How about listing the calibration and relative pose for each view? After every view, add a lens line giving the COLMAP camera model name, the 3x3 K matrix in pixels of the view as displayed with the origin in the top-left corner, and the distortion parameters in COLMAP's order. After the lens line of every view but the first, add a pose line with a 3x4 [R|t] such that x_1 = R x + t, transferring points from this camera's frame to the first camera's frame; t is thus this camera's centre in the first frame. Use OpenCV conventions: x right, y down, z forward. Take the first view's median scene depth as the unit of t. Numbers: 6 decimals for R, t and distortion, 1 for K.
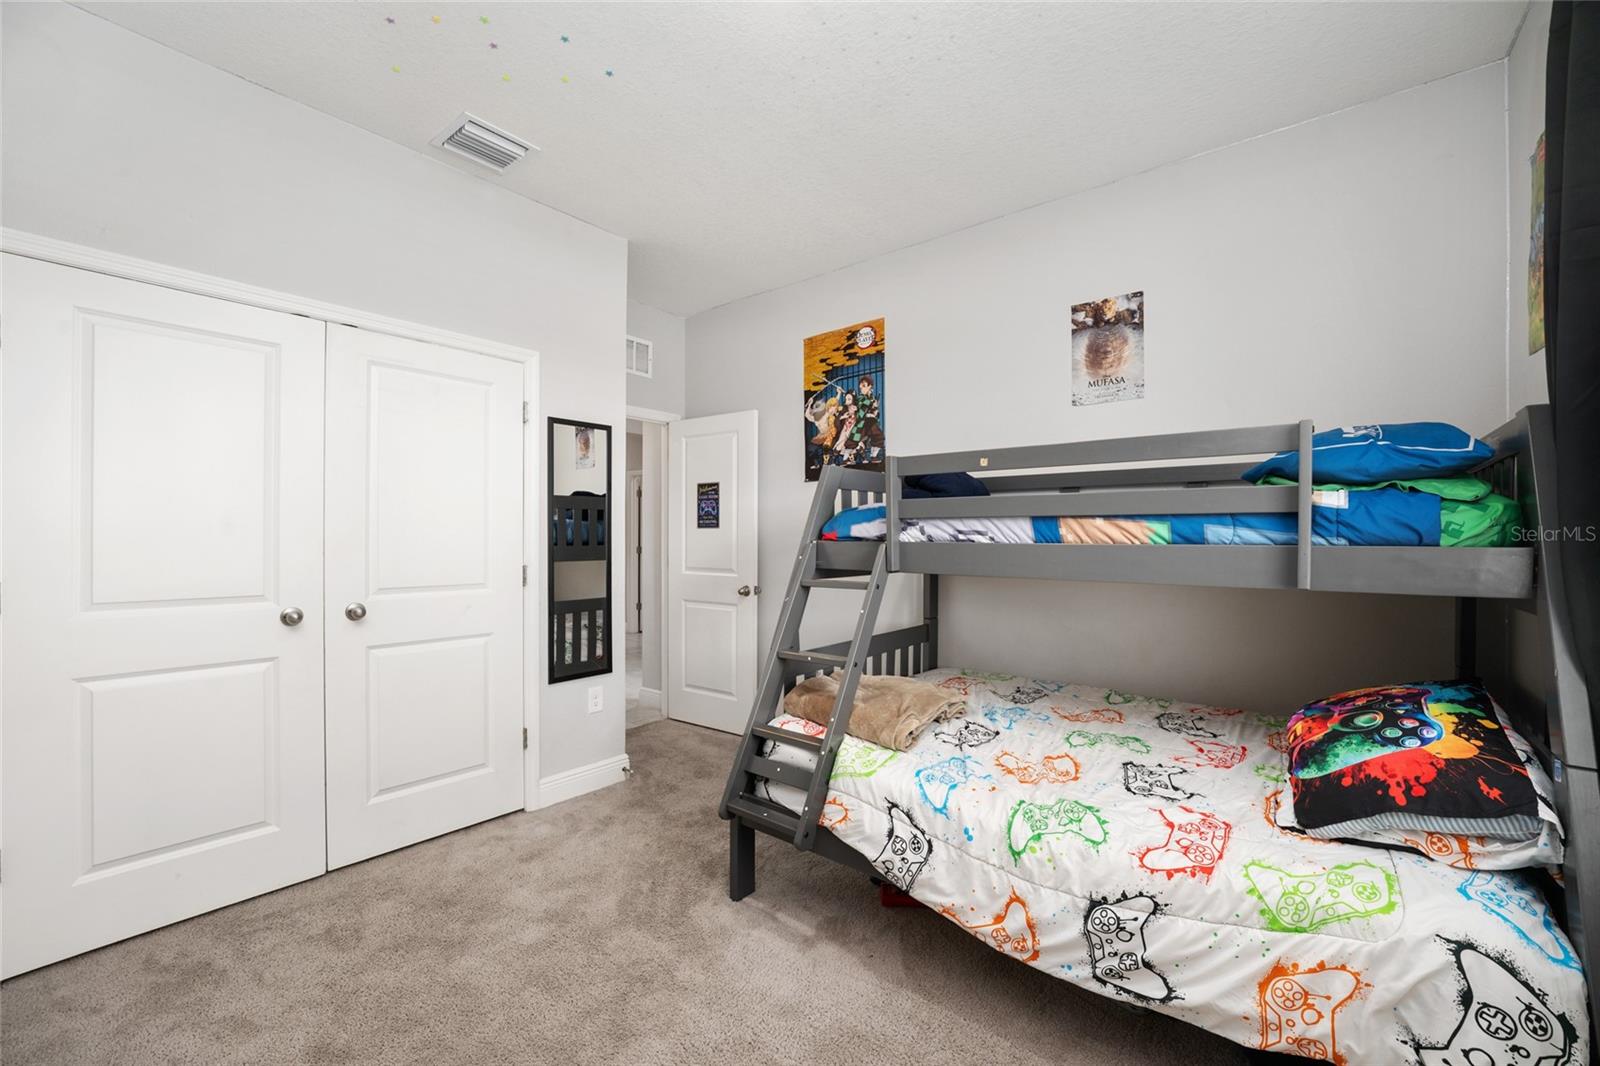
lens RADIAL K [[647.6, 0, 790.6], [0, 647.6, 533.8], [0, 0, 1]] dist [-0.031470, 0.007539]
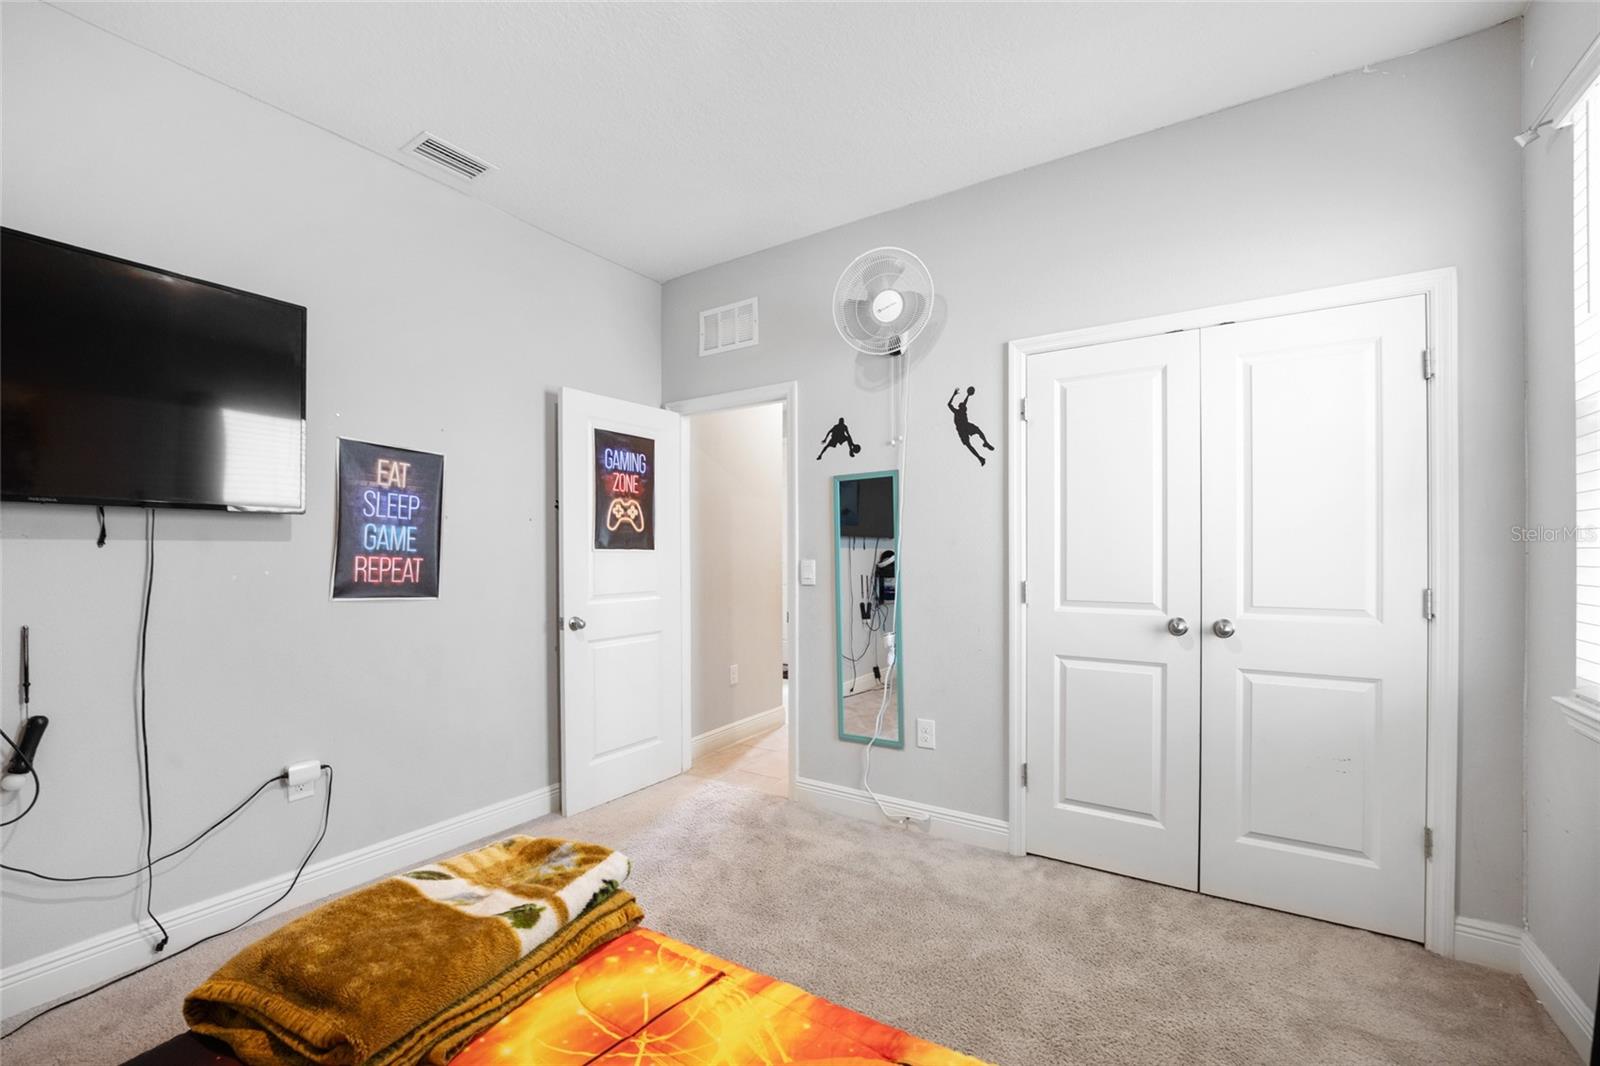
lens RADIAL K [[647.6, 0, 796.6], [0, 647.6, 545.9], [0, 0, 1]] dist [-0.031470, 0.007539]
pose [[0.139203, -0.013921, -0.990166, 0.156730], [0.011434, 0.999857, -0.012450, 0.005951], [0.990198, -0.009588, 0.139343, 0.251079]]
